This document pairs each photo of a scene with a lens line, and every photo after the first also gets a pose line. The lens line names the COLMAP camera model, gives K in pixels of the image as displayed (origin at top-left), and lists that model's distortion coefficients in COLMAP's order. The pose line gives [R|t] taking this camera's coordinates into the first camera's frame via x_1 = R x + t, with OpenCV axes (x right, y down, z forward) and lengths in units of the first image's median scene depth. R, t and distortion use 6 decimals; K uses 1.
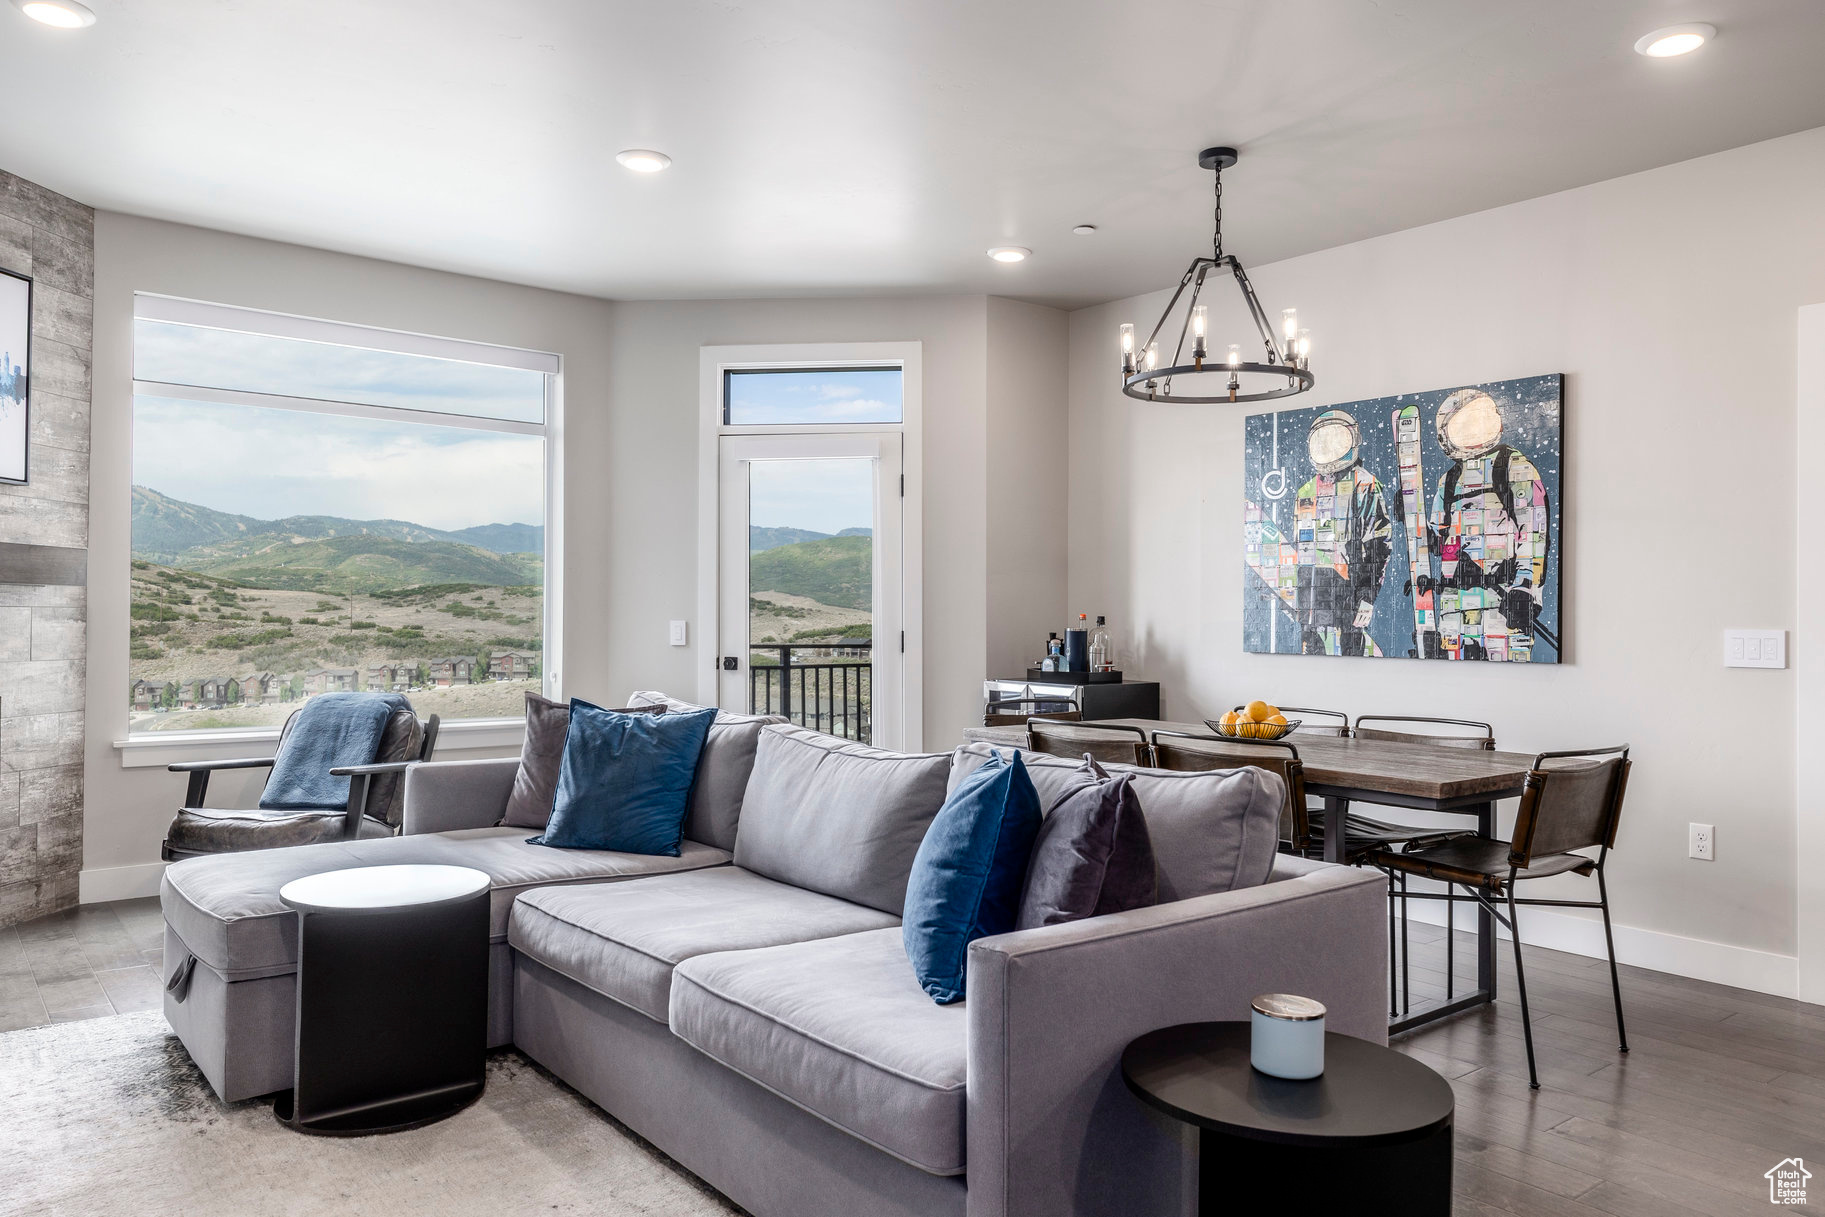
lens RADIAL K [[1280.8, 0, 907.9], [0, 1280.8, 600.4], [0, 0, 1]] dist [0.001827, 0.005725]
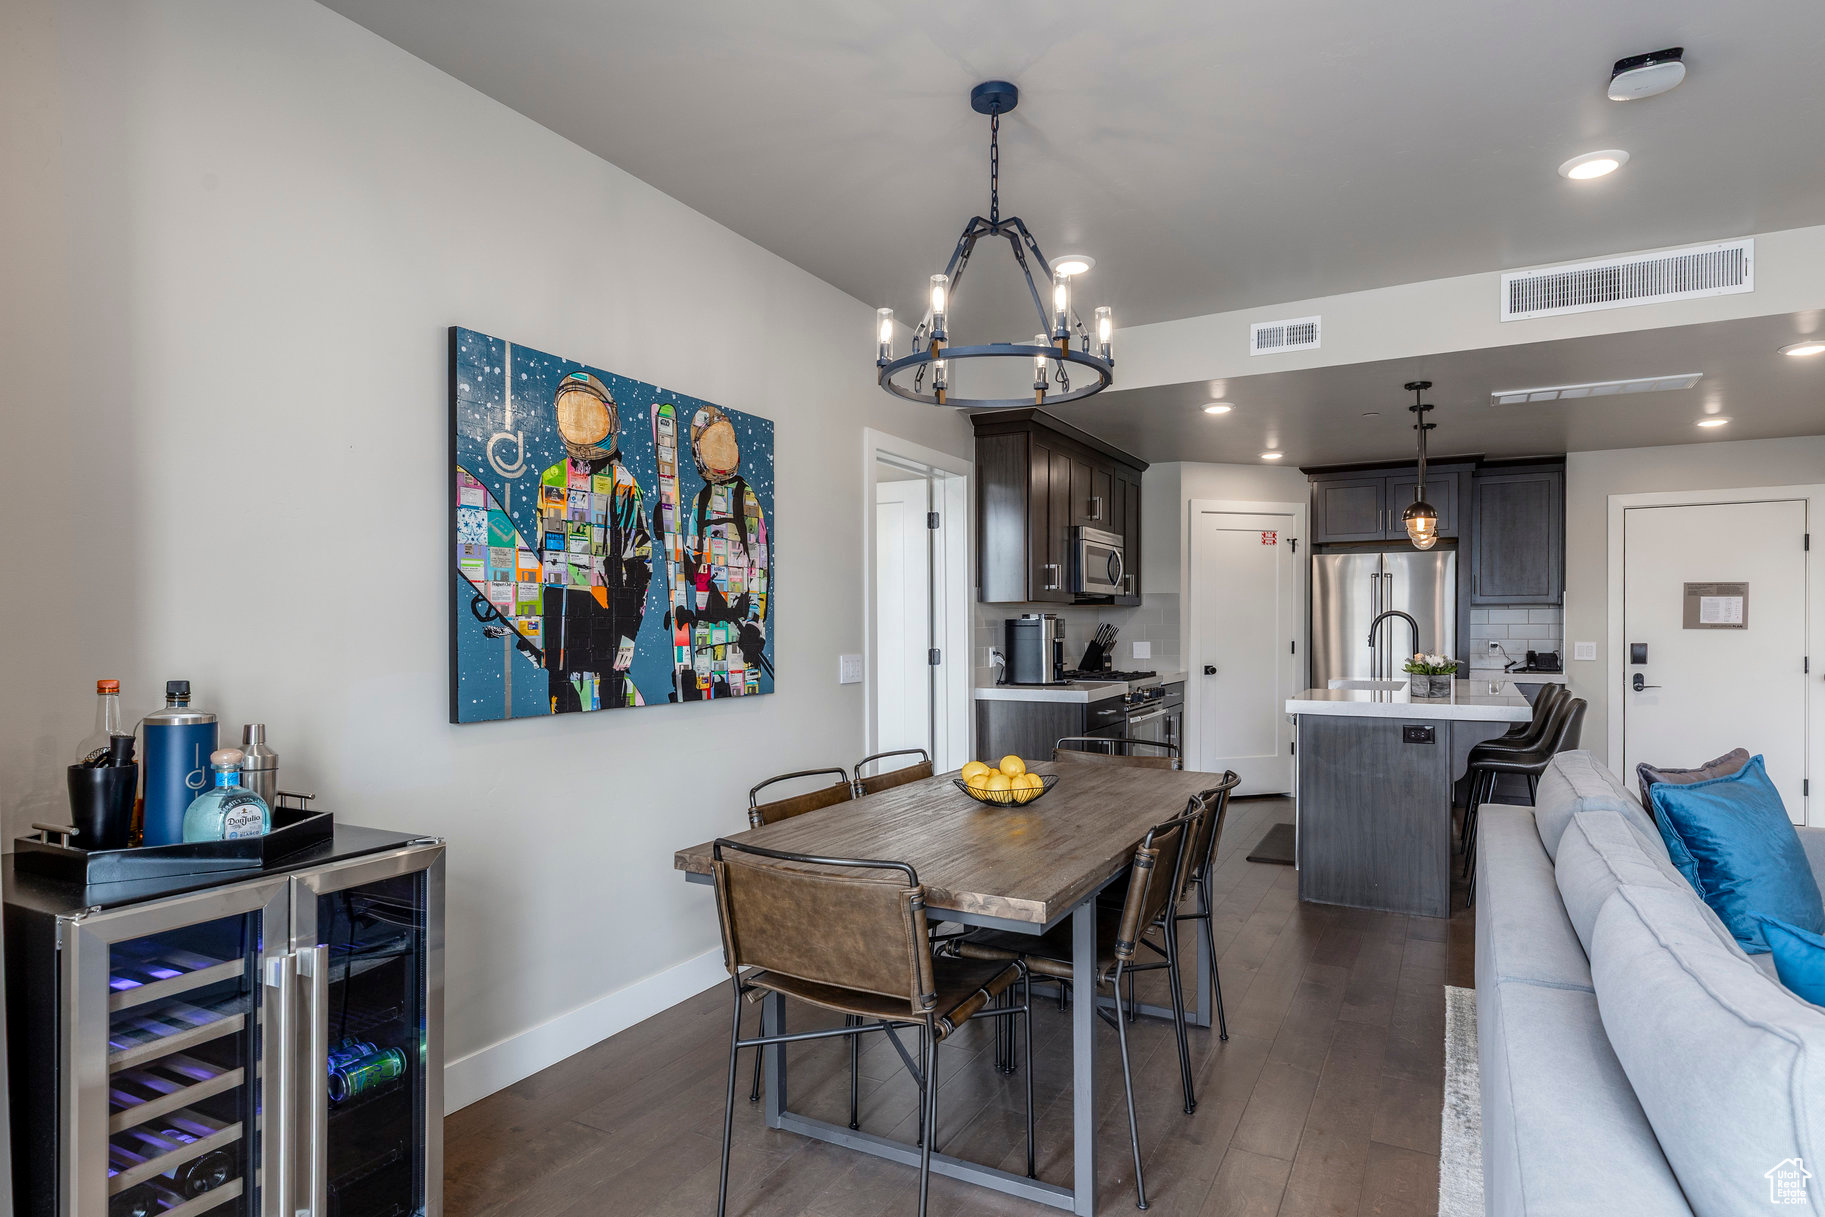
lens RADIAL K [[993.5, 0, 918.8], [0, 993.5, 626.7], [0, 0, 1]] dist [0.004727, -0.000672]
pose [[-0.395039, -0.011260, 0.918595, -0.289119], [-0.014293, 0.999879, 0.006109, -0.012456], [-0.918553, -0.010716, -0.395152, 1.161609]]
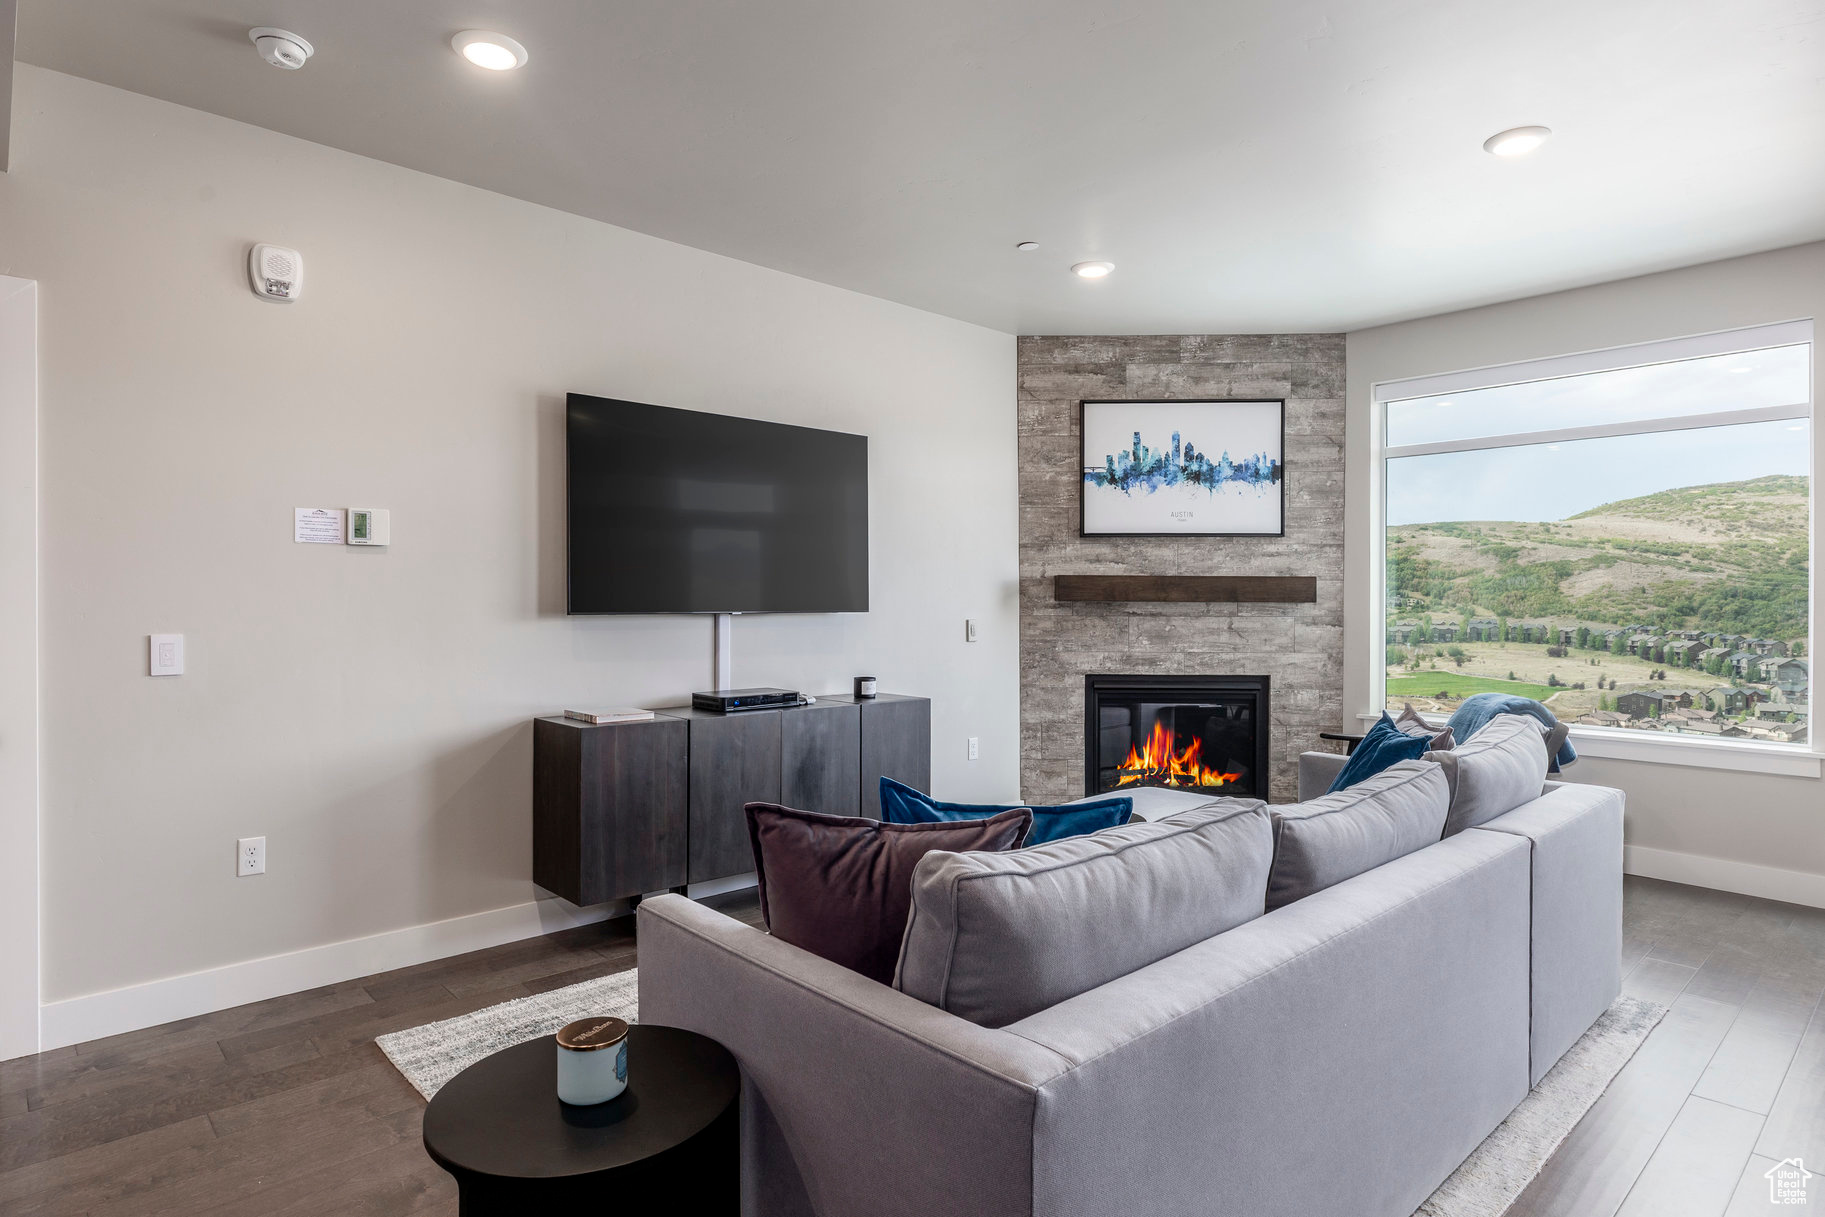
lens RADIAL K [[993.5, 0, 909.2], [0, 993.5, 596.3], [0, 0, 1]] dist [0.004727, -0.000672]
pose [[0.076986, -0.013233, -0.996944, 0.446517], [0.012747, 0.999843, -0.012287, -0.010284], [0.996951, -0.011762, 0.077142, 0.470343]]
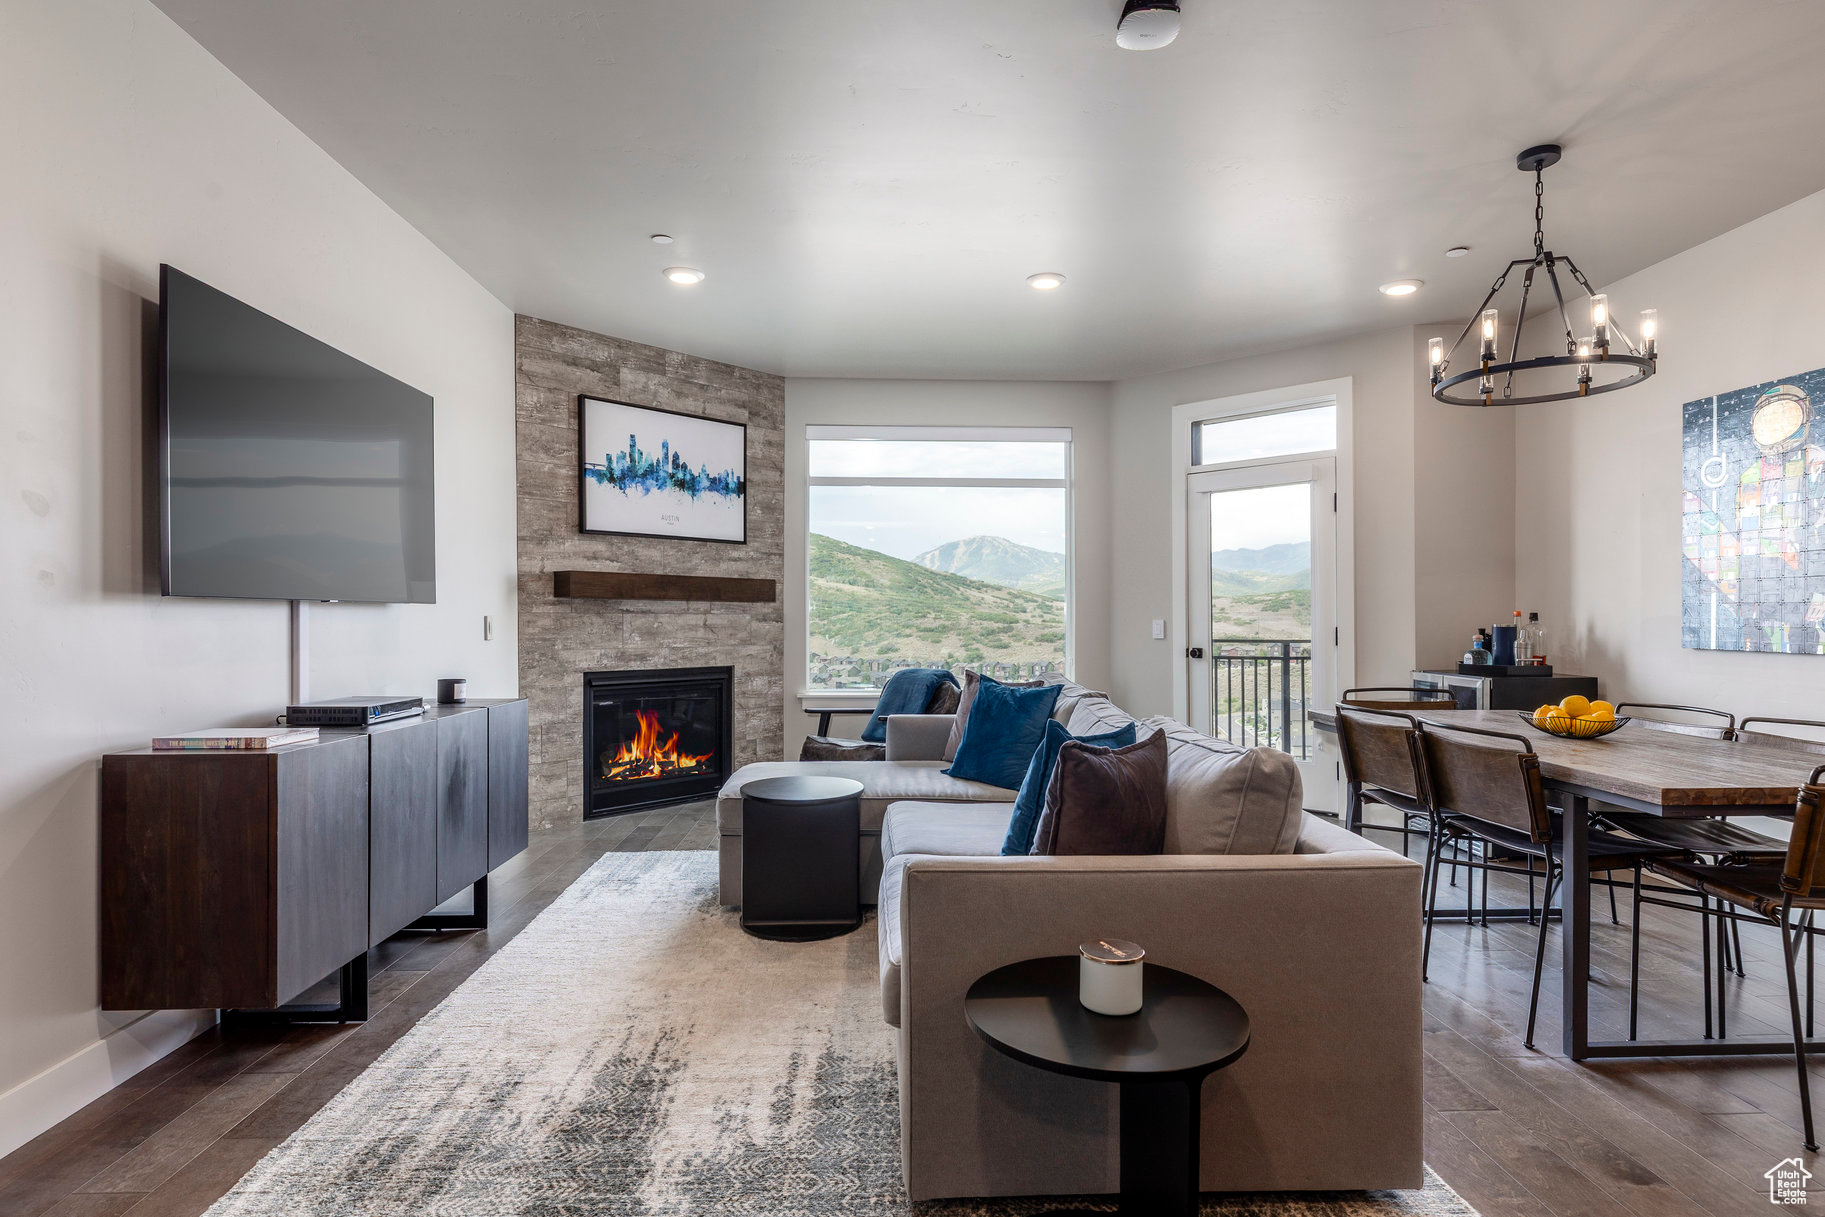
lens RADIAL K [[958.3, 0, 906.6], [0, 958.3, 620.5], [0, 0, 1]] dist [-0.003644, 0.000180]
pose [[0.805918, -0.006426, -0.591993, 0.256576], [0.014555, 0.999854, 0.008963, 0.005265], [0.591849, -0.015840, 0.805894, 0.082962]]
